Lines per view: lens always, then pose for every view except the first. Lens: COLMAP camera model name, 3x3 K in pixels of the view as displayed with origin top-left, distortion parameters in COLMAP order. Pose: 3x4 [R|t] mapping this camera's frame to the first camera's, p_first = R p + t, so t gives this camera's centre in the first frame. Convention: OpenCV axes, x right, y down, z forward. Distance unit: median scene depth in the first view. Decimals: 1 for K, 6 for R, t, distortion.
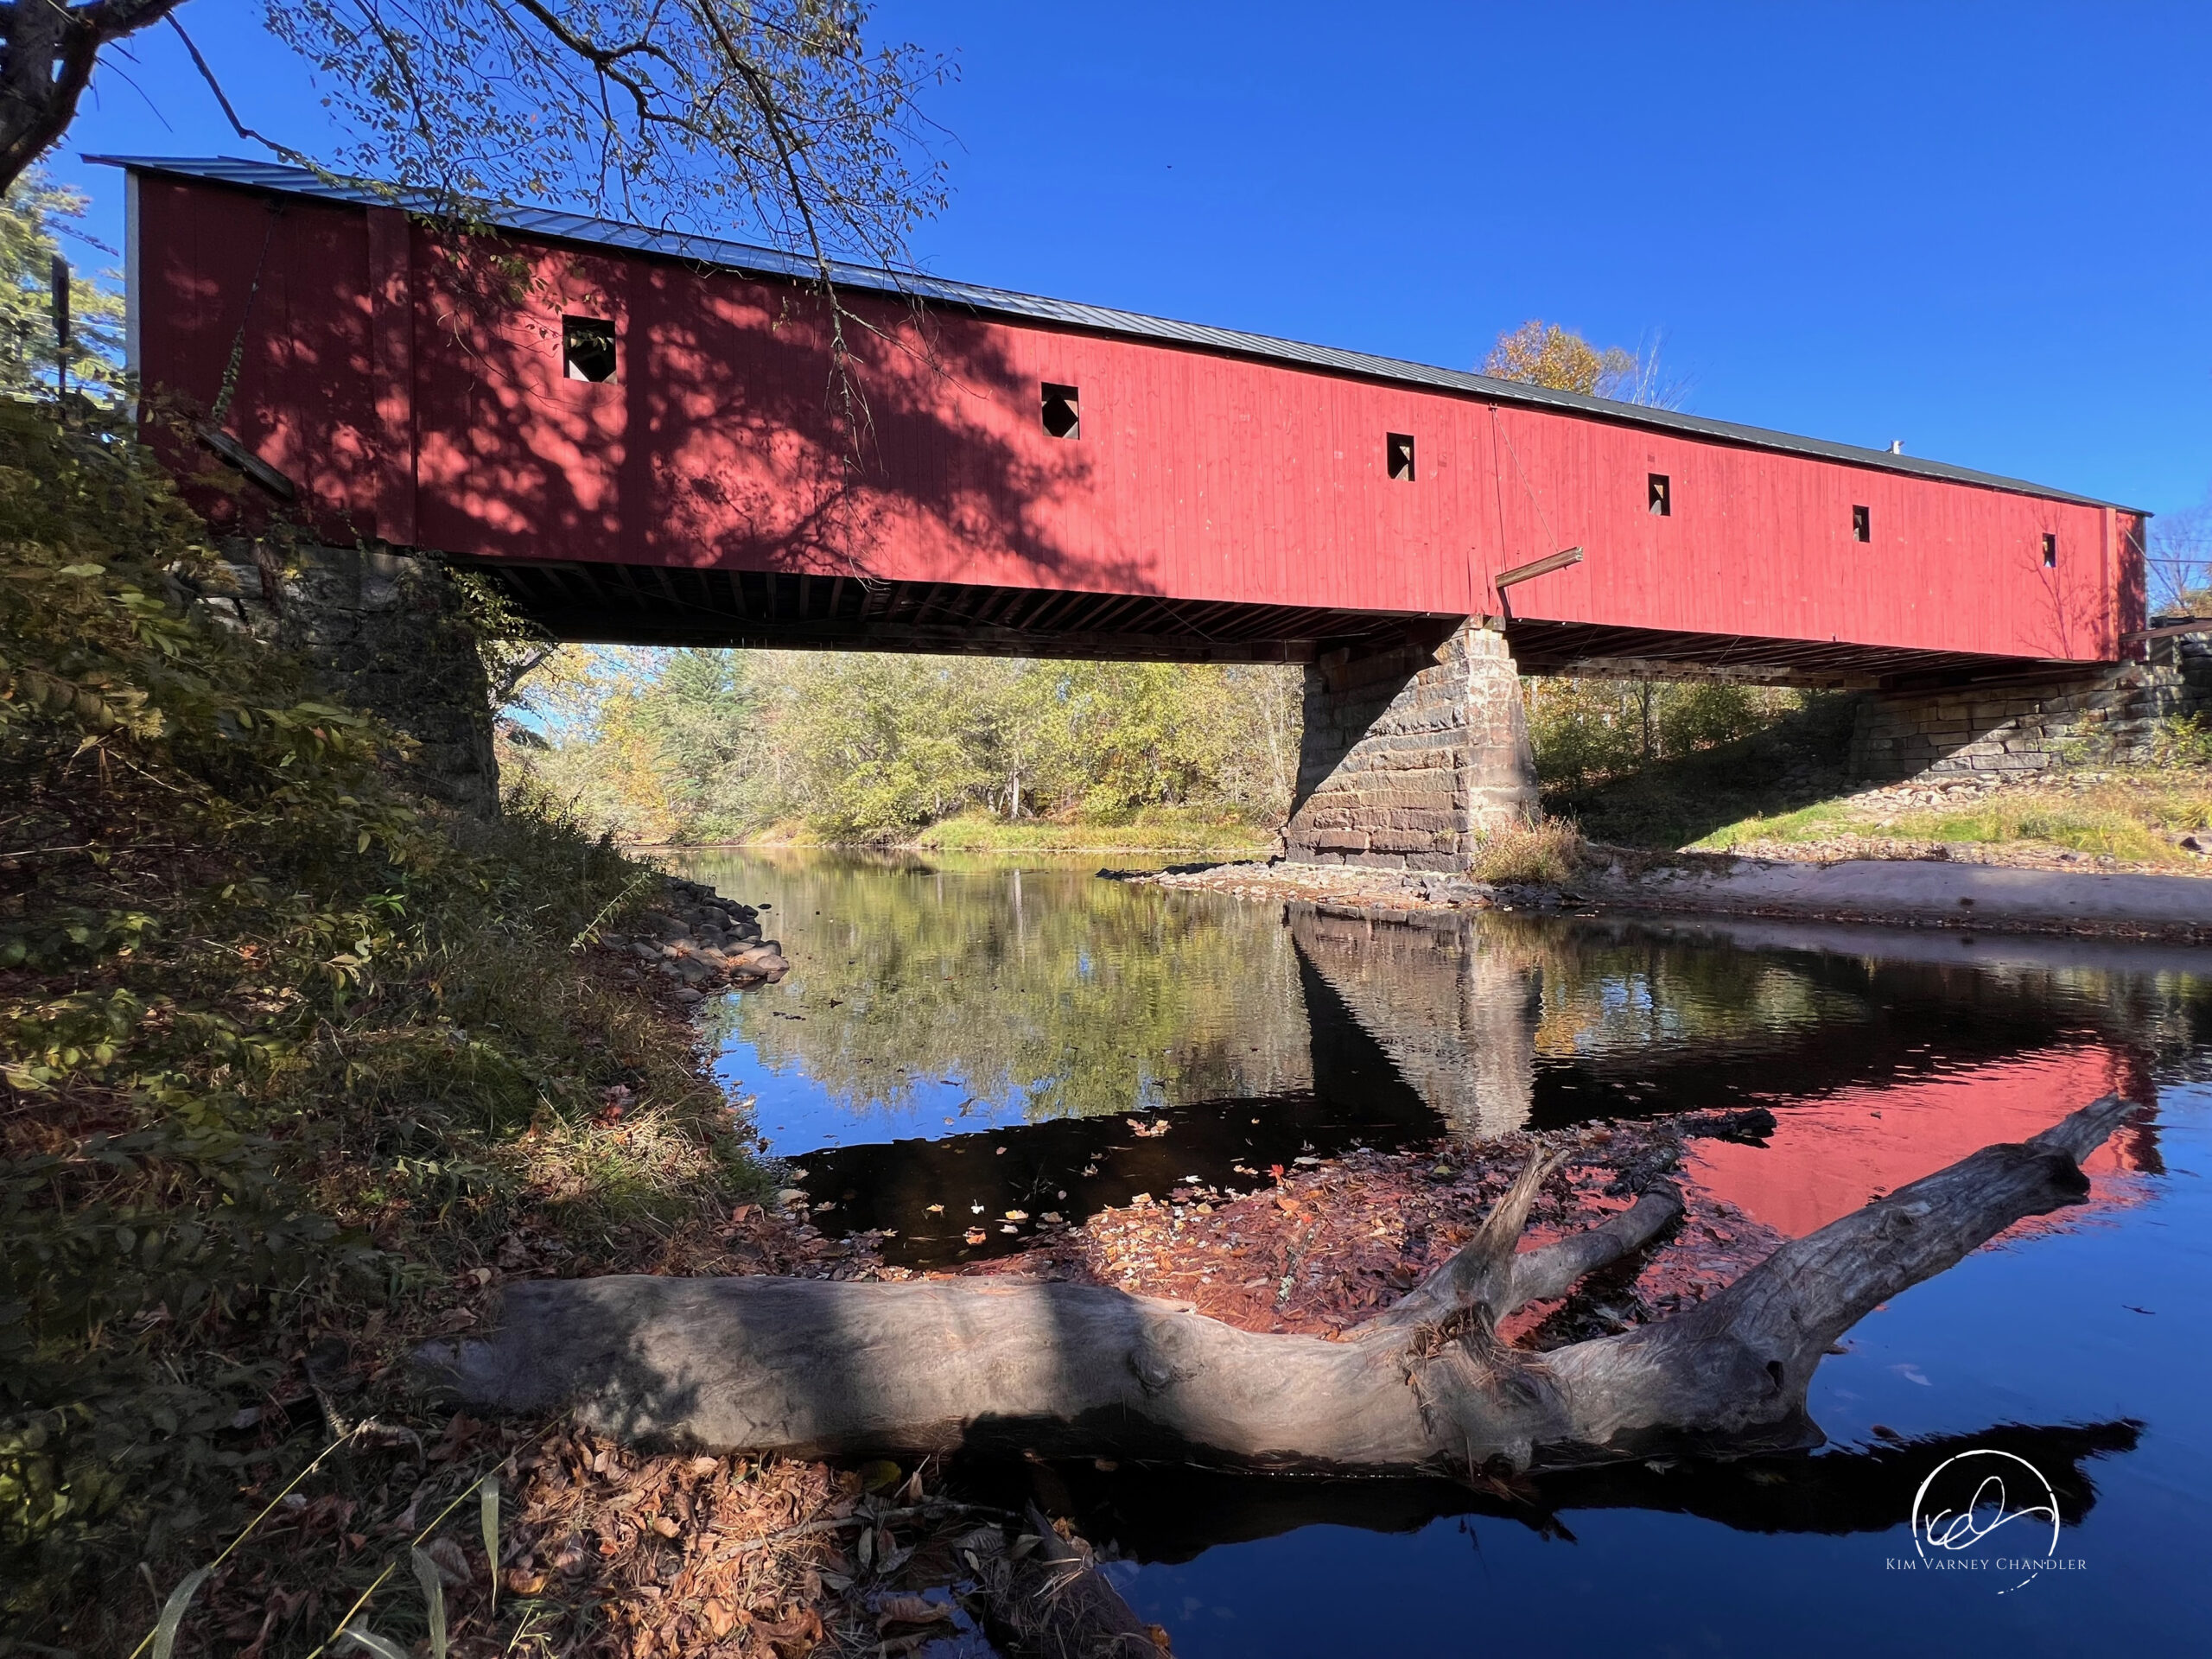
lens RADIAL K [[885.9, 0, 1096.4], [0, 885.9, 825.9], [0, 0, 1]] dist [-0.002792, 0.000048]
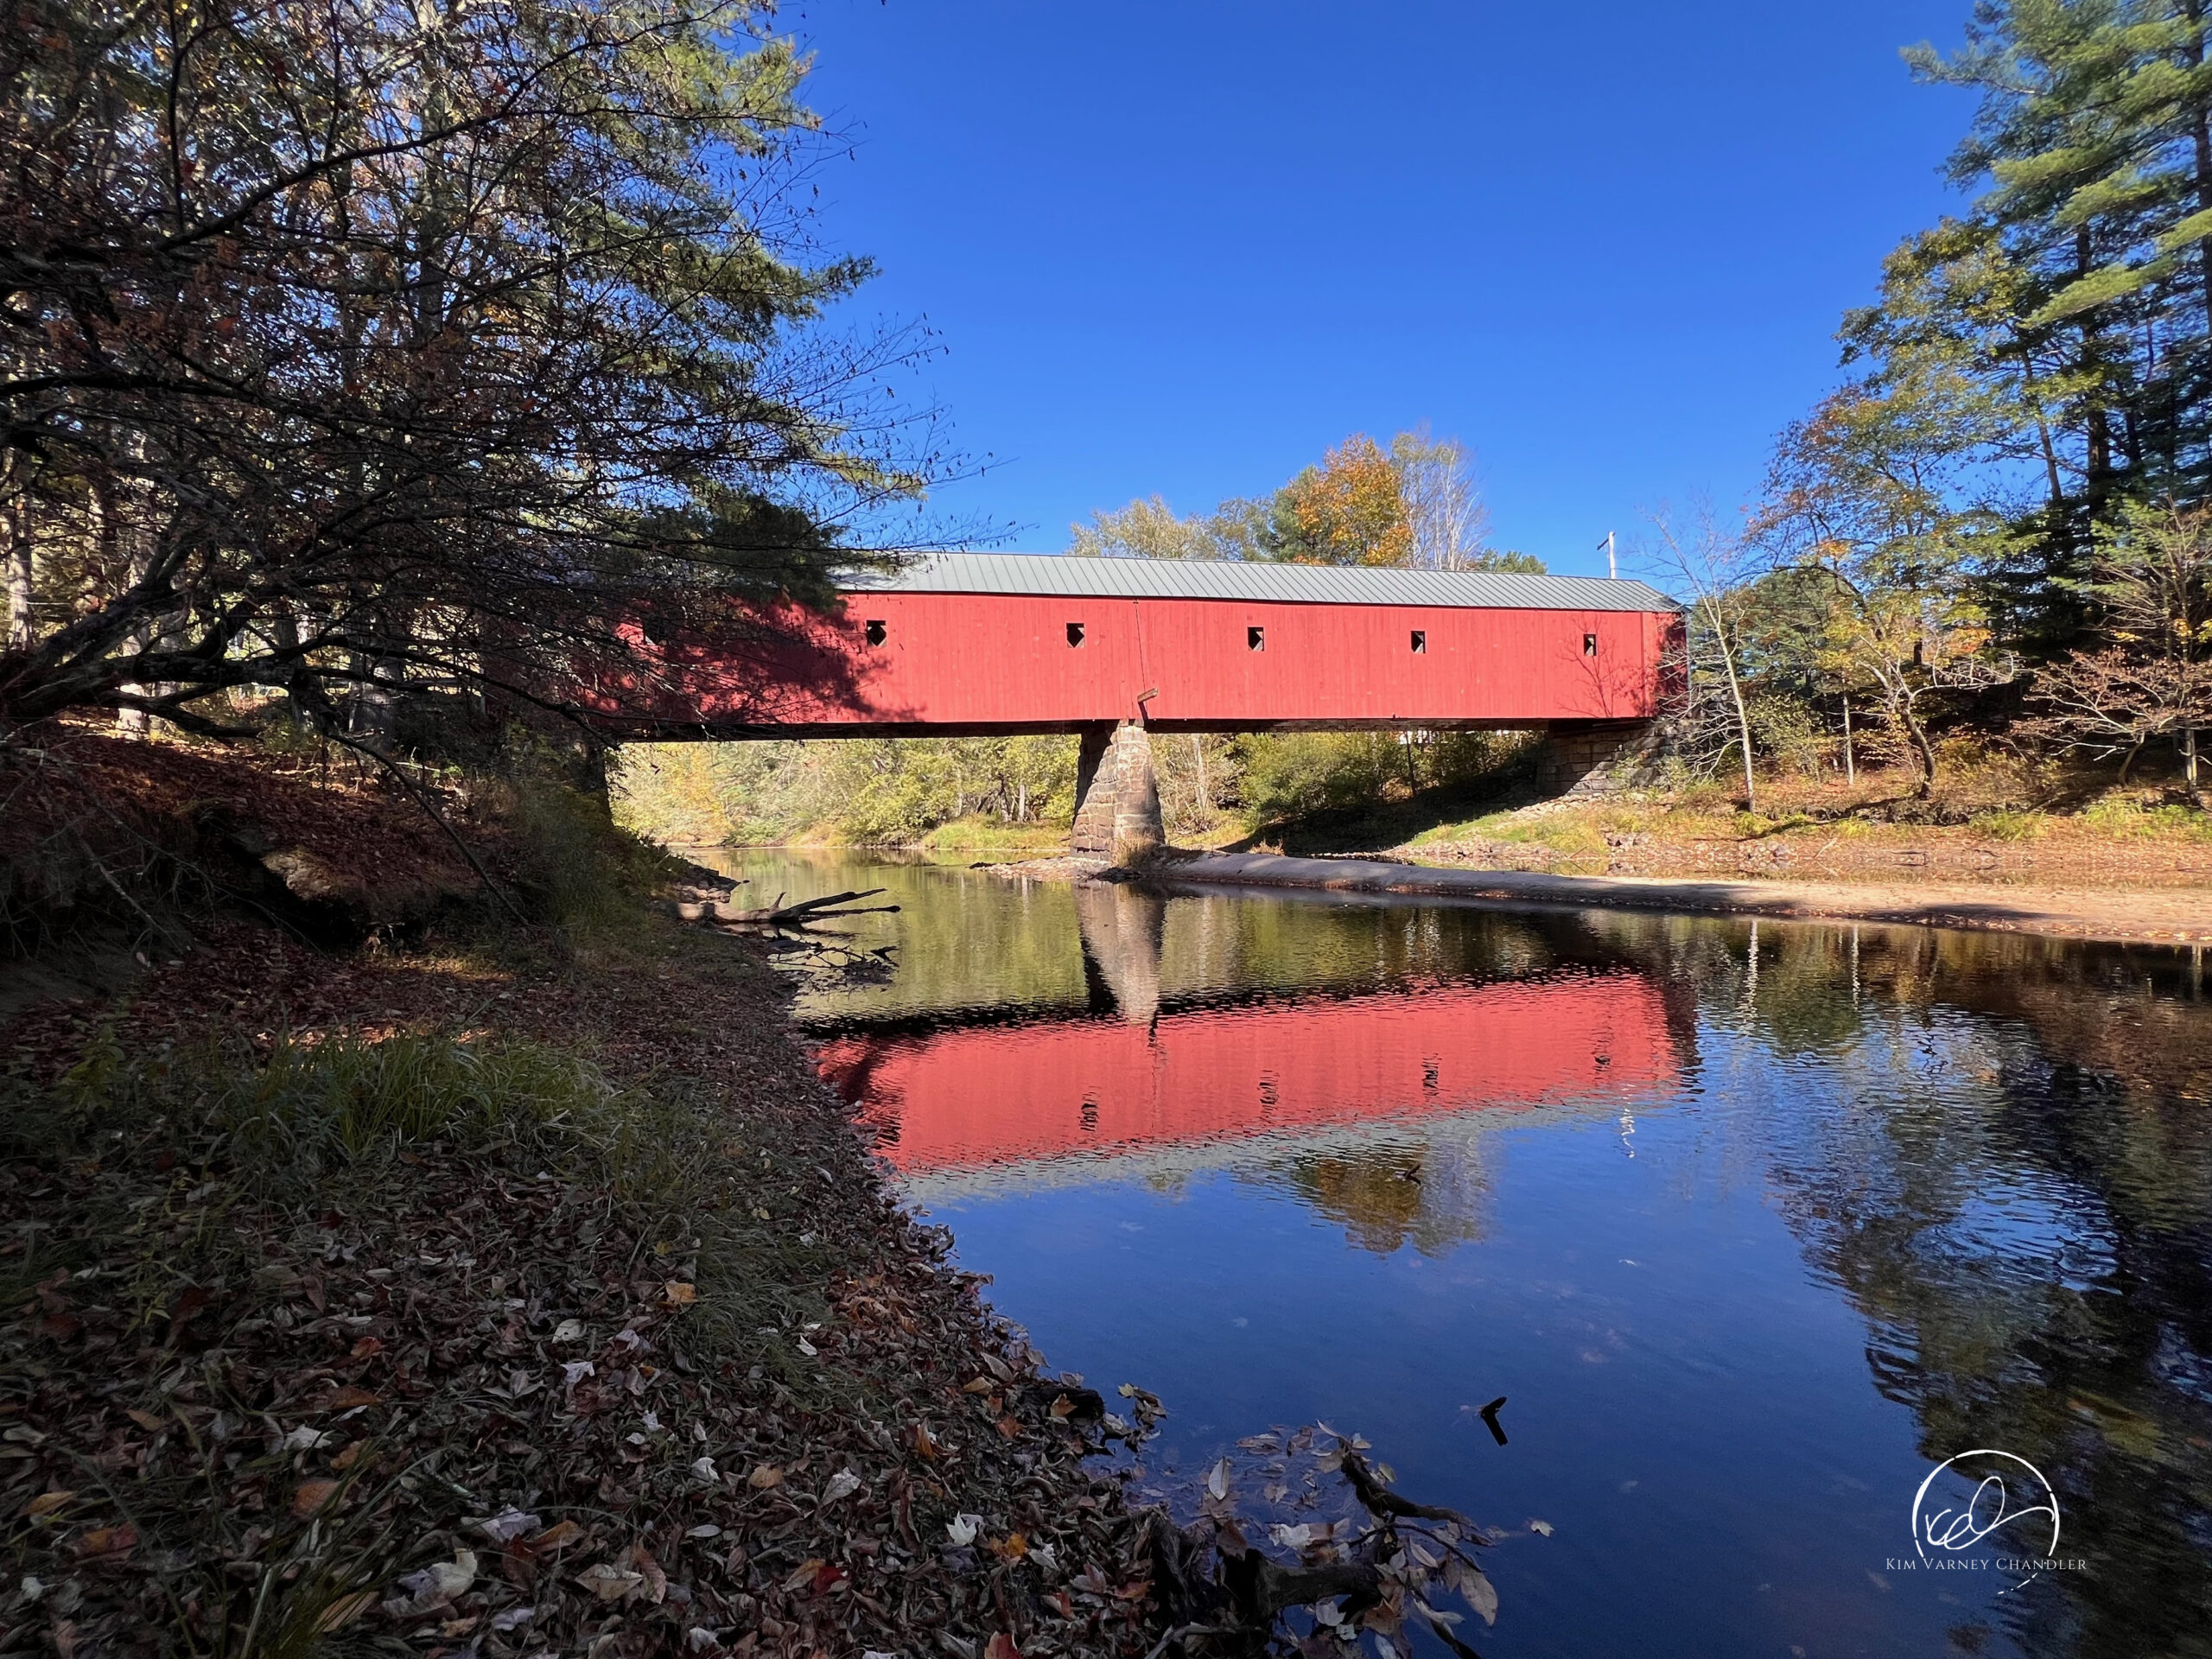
lens RADIAL K [[981.5, 0, 1108.7], [0, 981.5, 845.3], [0, 0, 1]] dist [0.011467, 0.000482]
pose [[0.996289, -0.005254, -0.085909, 0.400754], [0.007296, 0.999698, 0.023472, -0.019704], [0.085760, -0.024011, 0.996026, -0.707459]]
